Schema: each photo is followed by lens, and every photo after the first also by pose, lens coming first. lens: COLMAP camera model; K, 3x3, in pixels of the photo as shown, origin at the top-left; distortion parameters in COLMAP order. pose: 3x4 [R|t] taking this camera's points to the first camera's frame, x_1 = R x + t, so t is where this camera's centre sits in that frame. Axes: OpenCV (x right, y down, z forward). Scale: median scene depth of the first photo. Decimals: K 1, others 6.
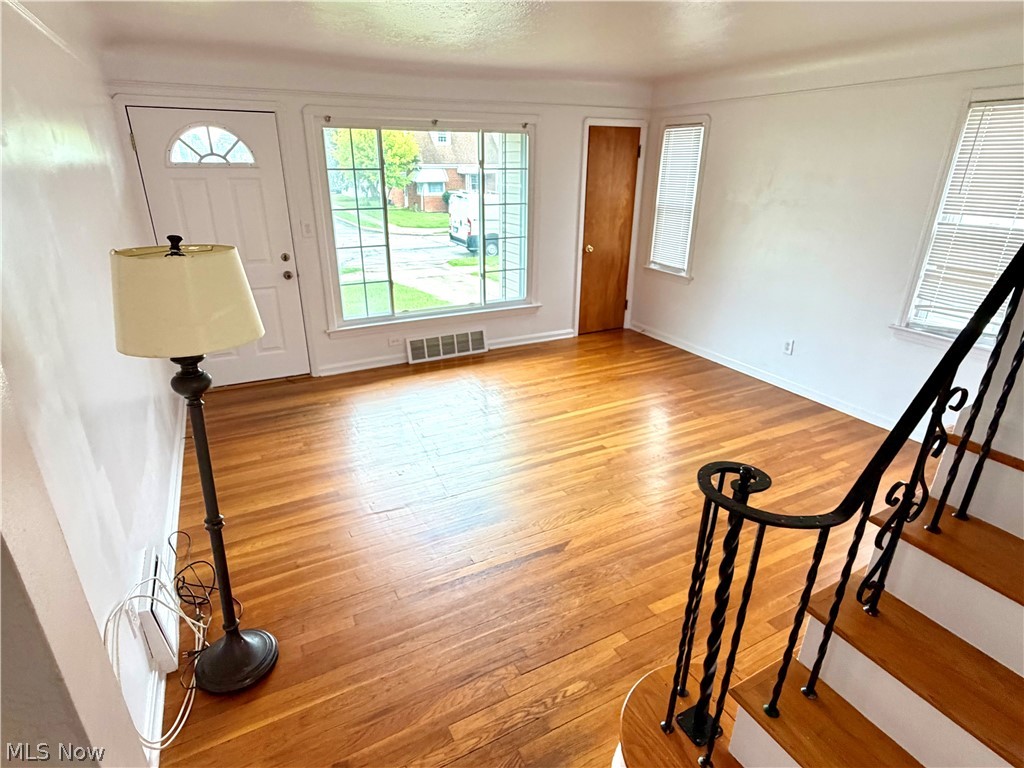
lens RADIAL K [[542.6, 0, 510.9], [0, 542.6, 385.1], [0, 0, 1]] dist [0.001892, 0.001178]
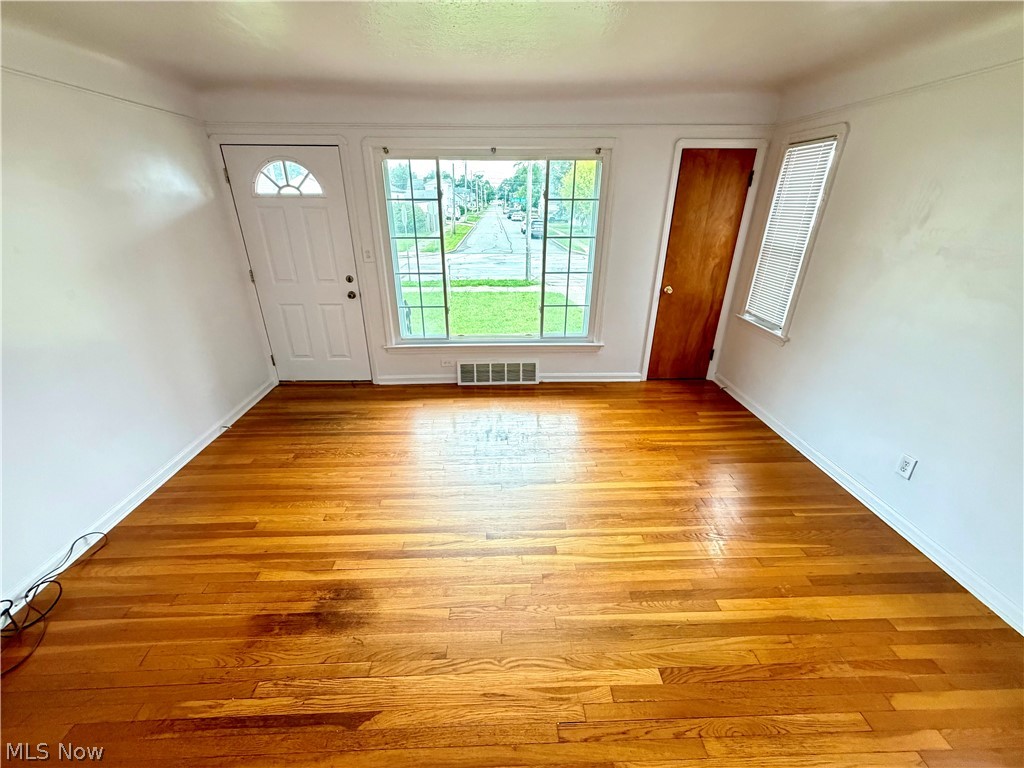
lens RADIAL K [[408.5, 0, 509.1], [0, 408.5, 384.0], [0, 0, 1]] dist [0.001088, 0.000688]
pose [[0.905568, 0.173335, -0.387171, 0.223650], [-0.158863, 0.984862, 0.069350, -0.117644], [0.393331, -0.001294, 0.919396, 0.312413]]
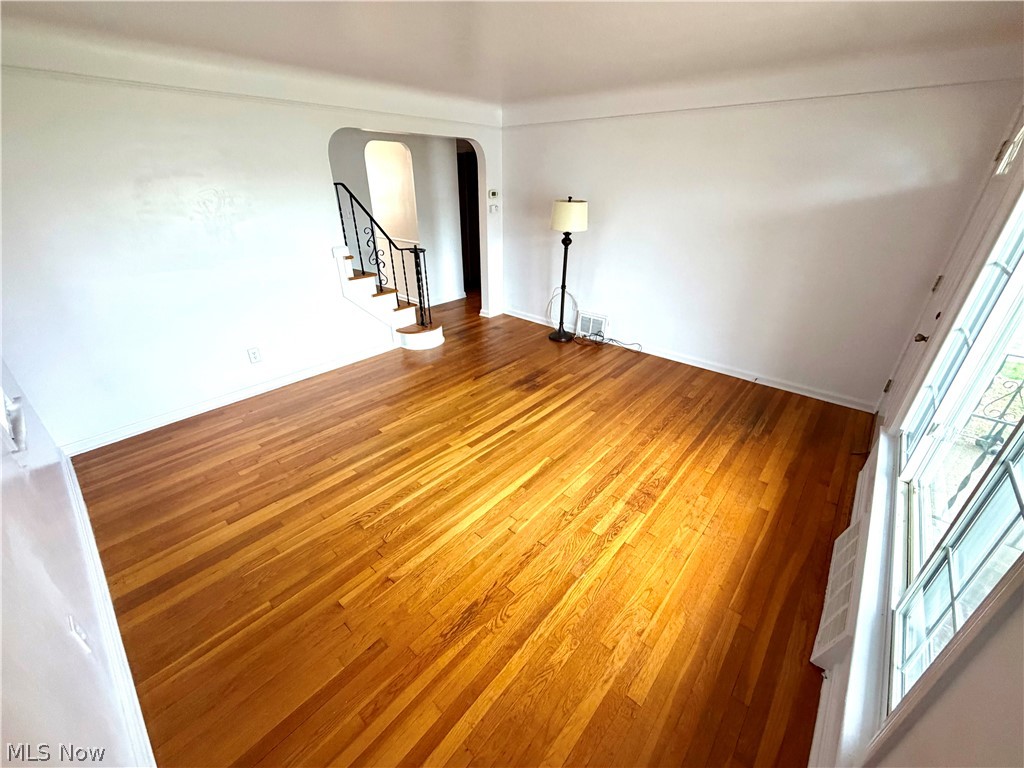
lens RADIAL K [[408.5, 0, 511.9], [0, 408.5, 385.7], [0, 0, 1]] dist [0.001088, 0.000688]
pose [[-0.929969, 0.164734, -0.328664, 0.254487], [-0.141600, 0.664519, 0.733733, -0.430966], [0.339274, 0.728888, -0.594656, 1.061402]]
